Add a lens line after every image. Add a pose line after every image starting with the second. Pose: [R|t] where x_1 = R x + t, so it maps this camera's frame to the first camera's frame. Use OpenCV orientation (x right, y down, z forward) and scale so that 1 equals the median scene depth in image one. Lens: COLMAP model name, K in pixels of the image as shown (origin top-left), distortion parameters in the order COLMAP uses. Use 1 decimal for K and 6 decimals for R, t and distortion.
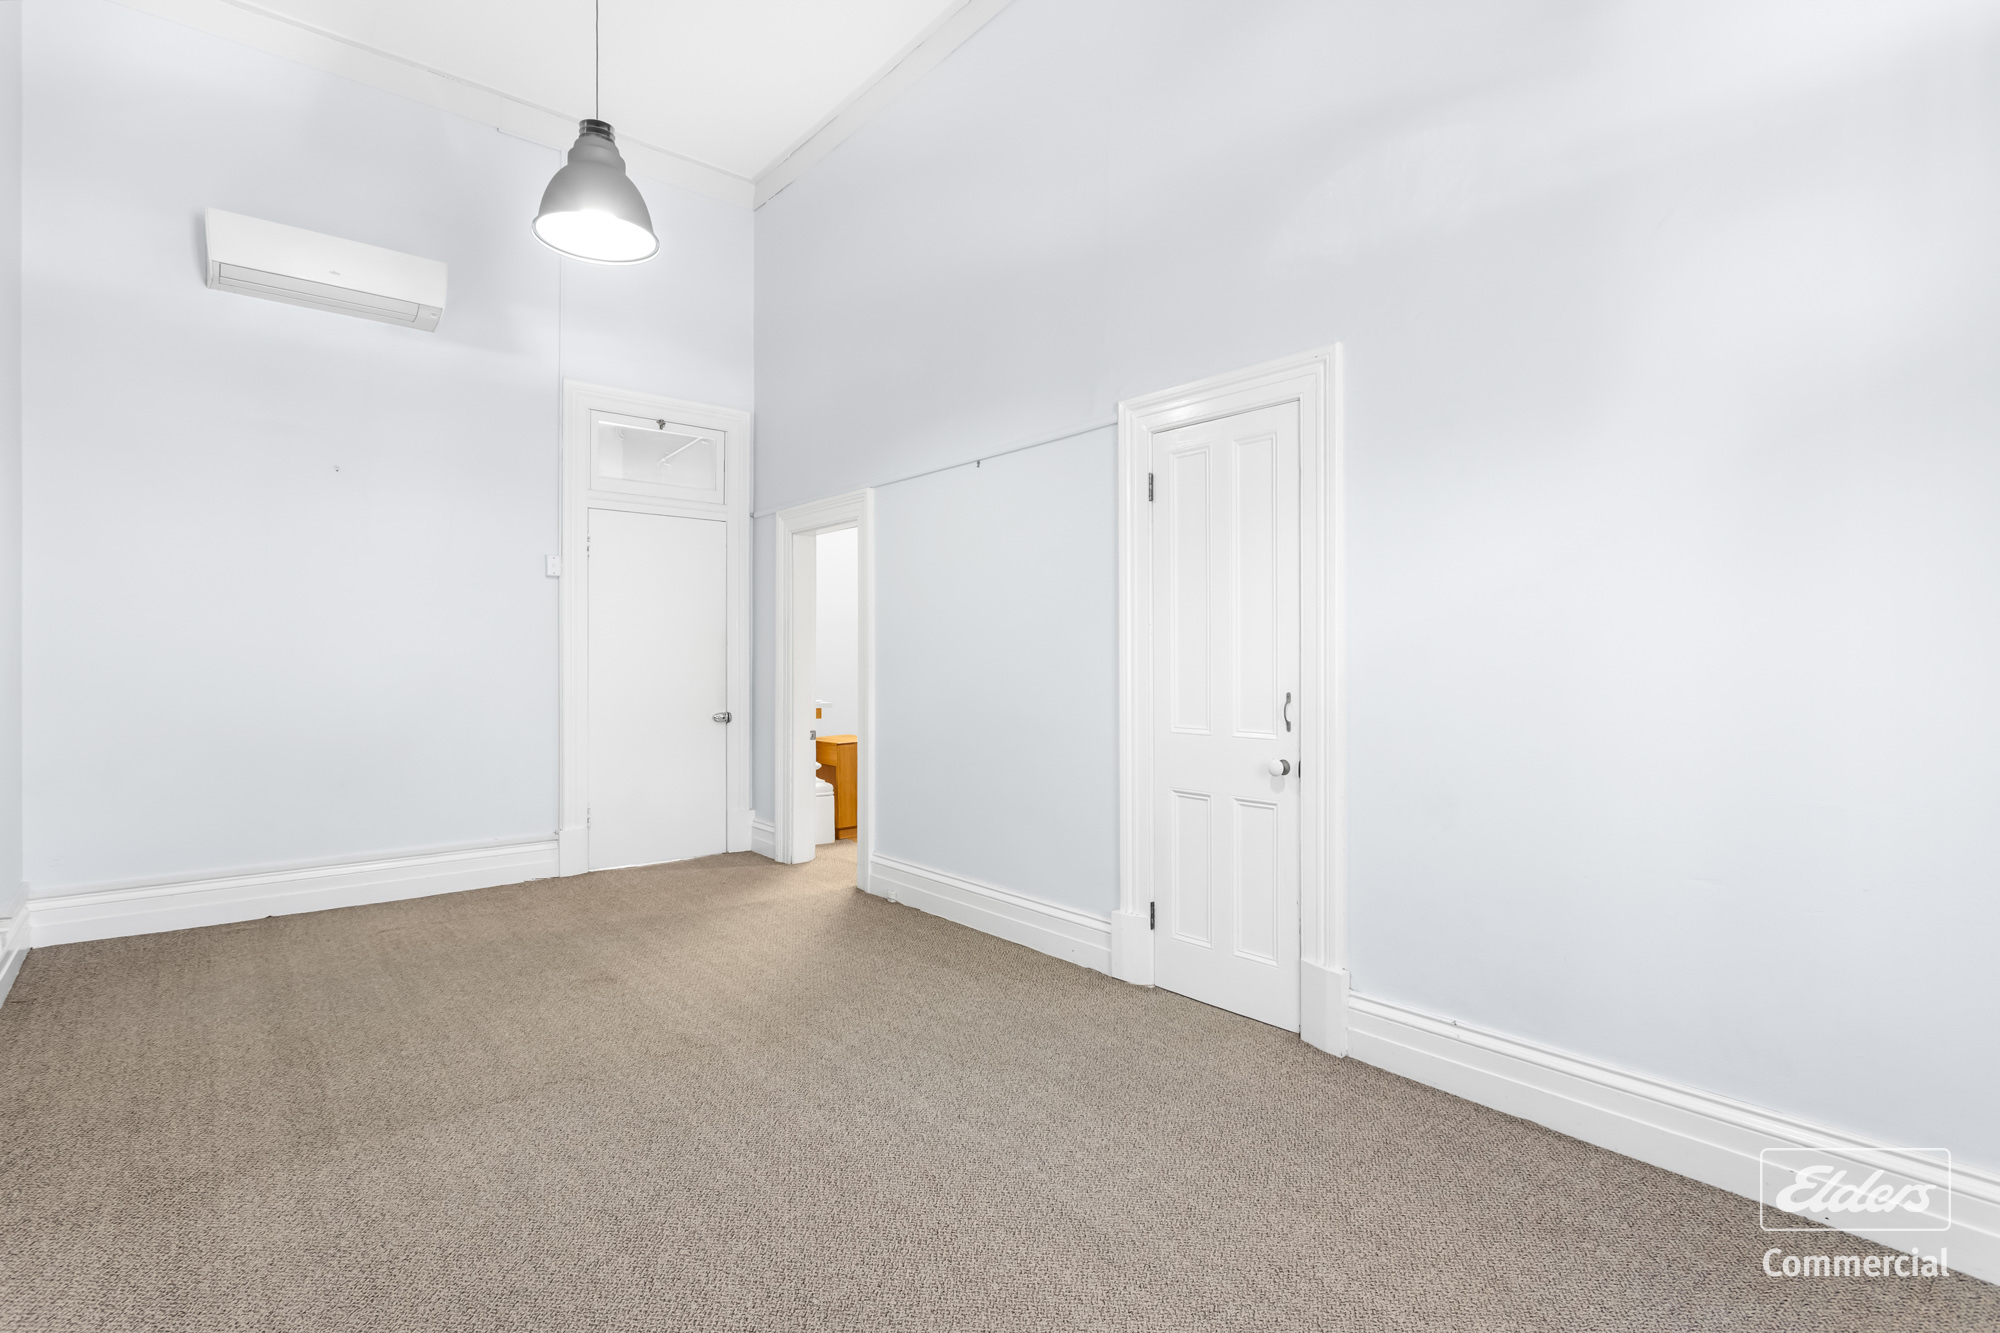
lens RADIAL K [[963.9, 0, 997.7], [0, 963.9, 664.9], [0, 0, 1]] dist [-0.003886, -0.000215]
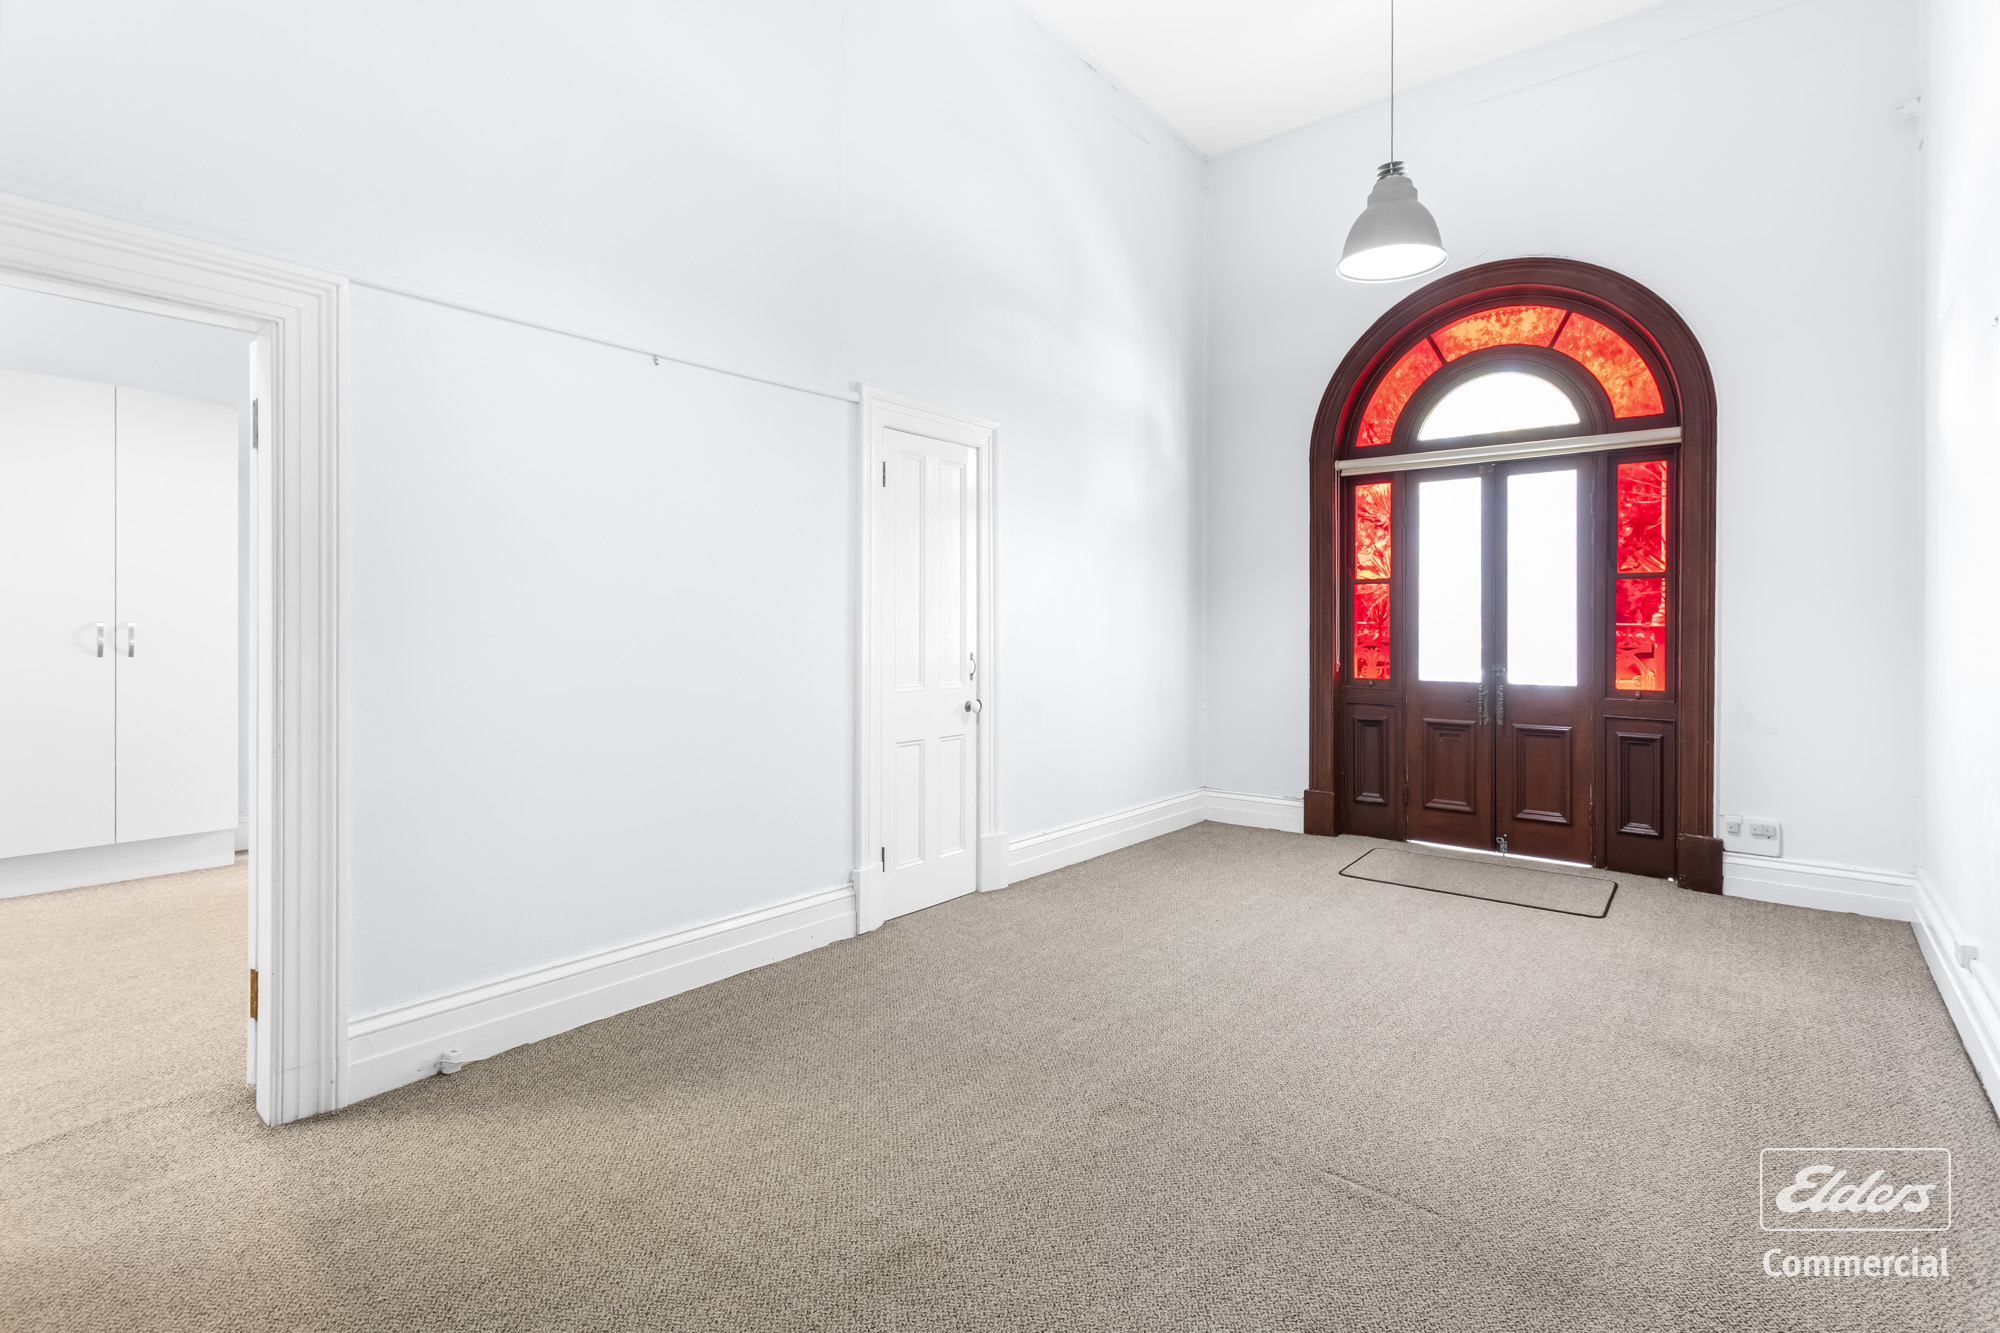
lens RADIAL K [[963.9, 0, 966.3], [0, 963.9, 626.5], [0, 0, 1]] dist [-0.003886, -0.000215]
pose [[-0.175569, 0.000696, 0.984467, -0.990004], [0.002778, 0.999996, -0.000211, -0.008894], [-0.984463, 0.002698, -0.175570, 1.142951]]
